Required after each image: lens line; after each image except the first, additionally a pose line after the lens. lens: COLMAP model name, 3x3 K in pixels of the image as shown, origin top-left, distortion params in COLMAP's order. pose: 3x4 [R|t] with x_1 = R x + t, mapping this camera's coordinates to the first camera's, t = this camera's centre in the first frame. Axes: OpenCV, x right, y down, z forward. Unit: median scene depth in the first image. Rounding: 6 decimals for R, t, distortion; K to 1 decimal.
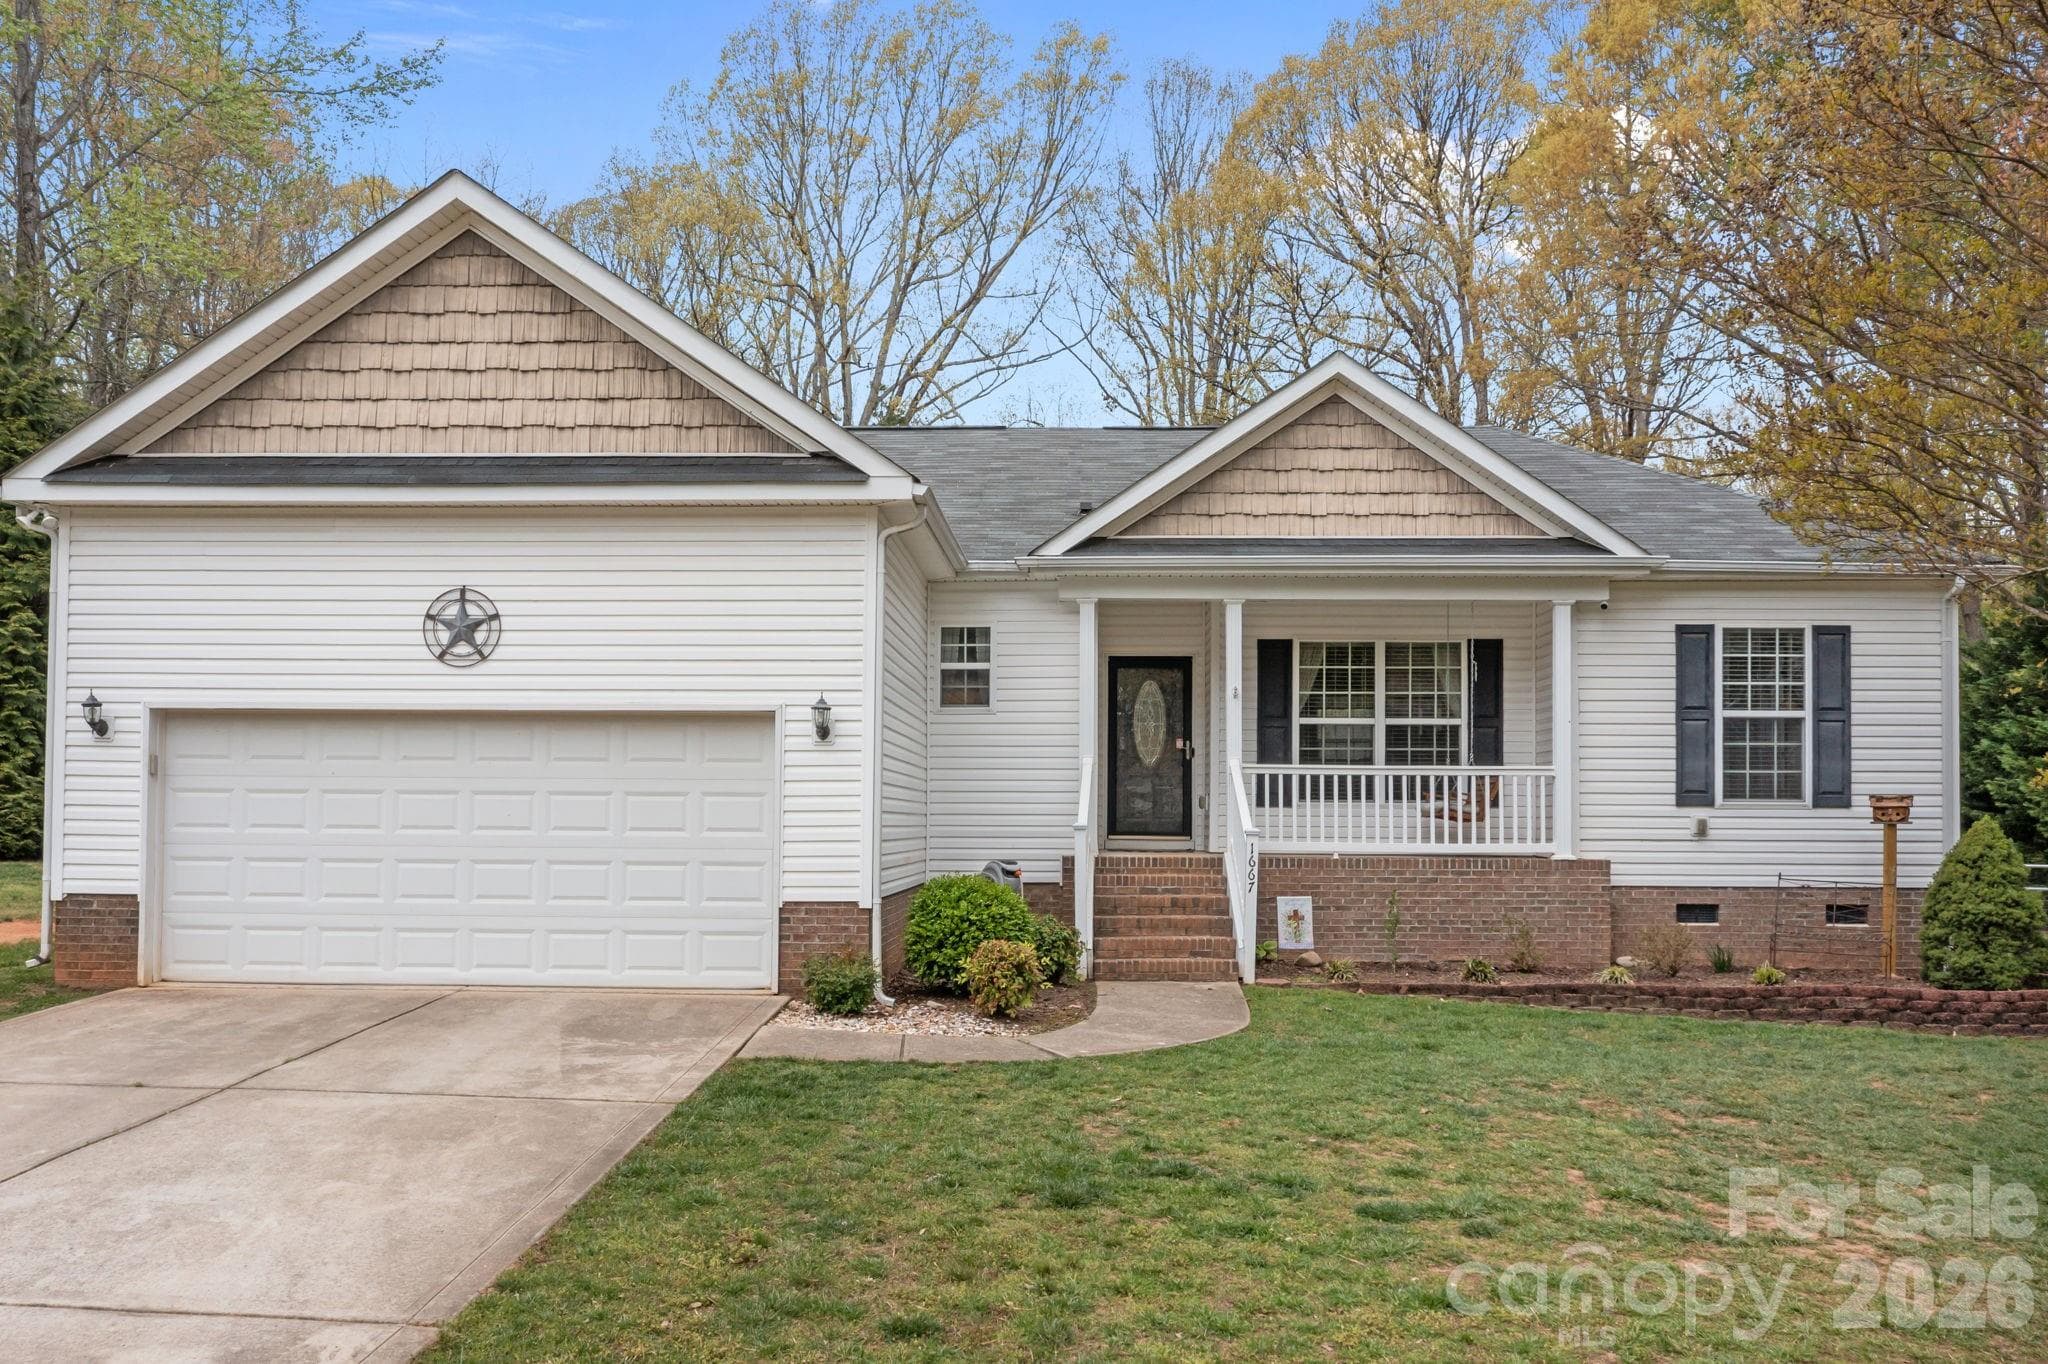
lens RADIAL K [[1656.1, 0, 972.6], [0, 1656.1, 752.0], [0, 0, 1]] dist [-0.009443, -0.003603]
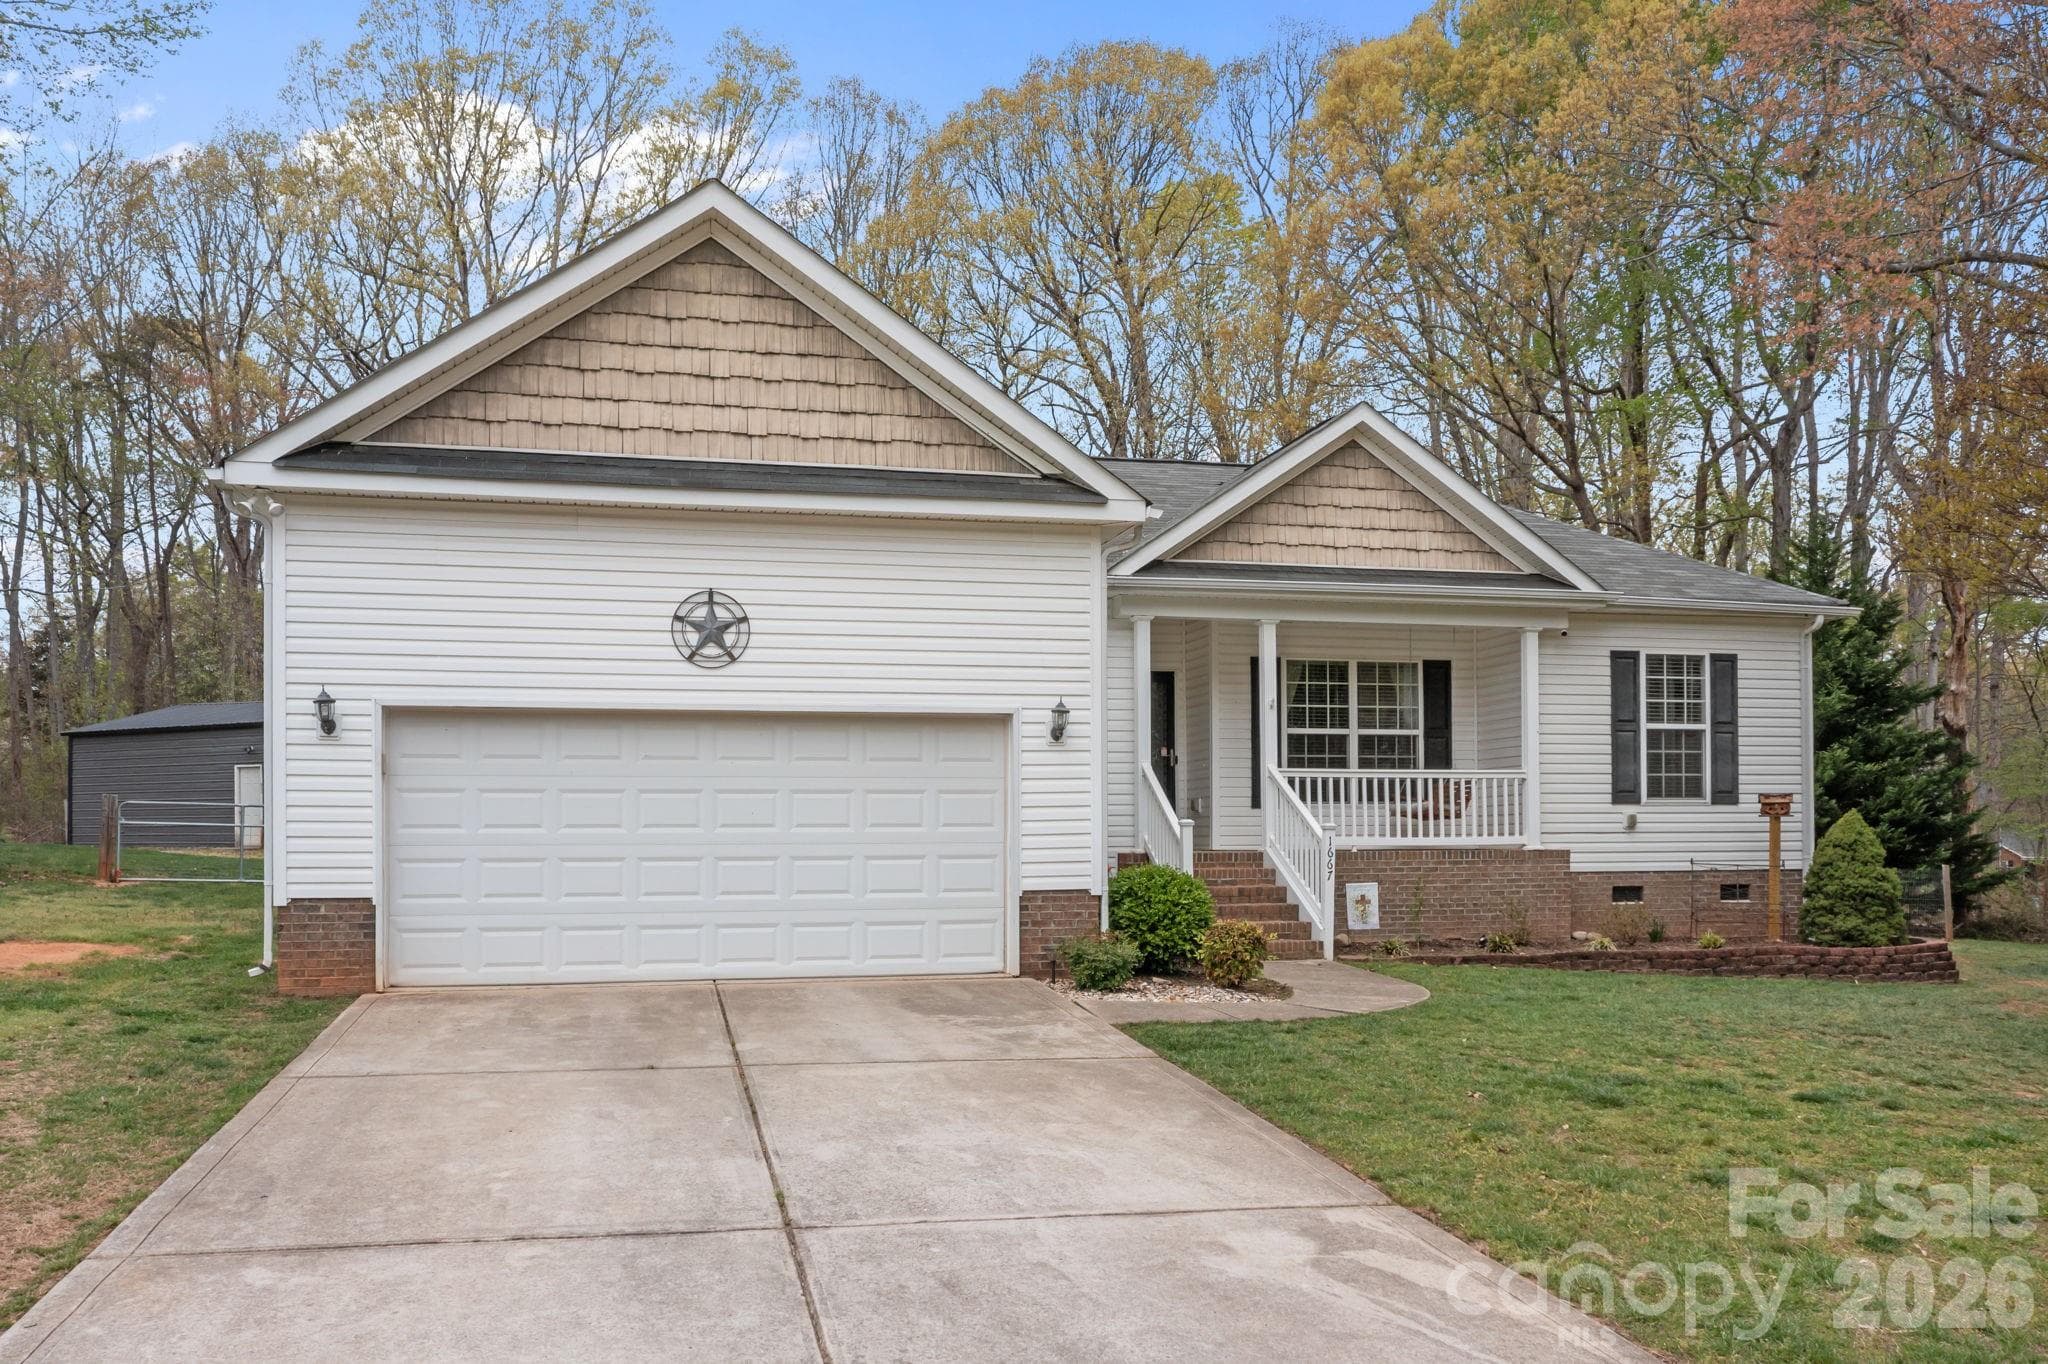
lens RADIAL K [[1688.5, 0, 957.0], [0, 1688.5, 802.9], [0, 0, 1]] dist [-0.007796, 0.000914]
pose [[0.962277, -0.005427, 0.272018, -0.400809], [0.001022, 0.999866, 0.016332, 0.013343], [-0.272070, -0.015438, 0.962153, -0.040424]]
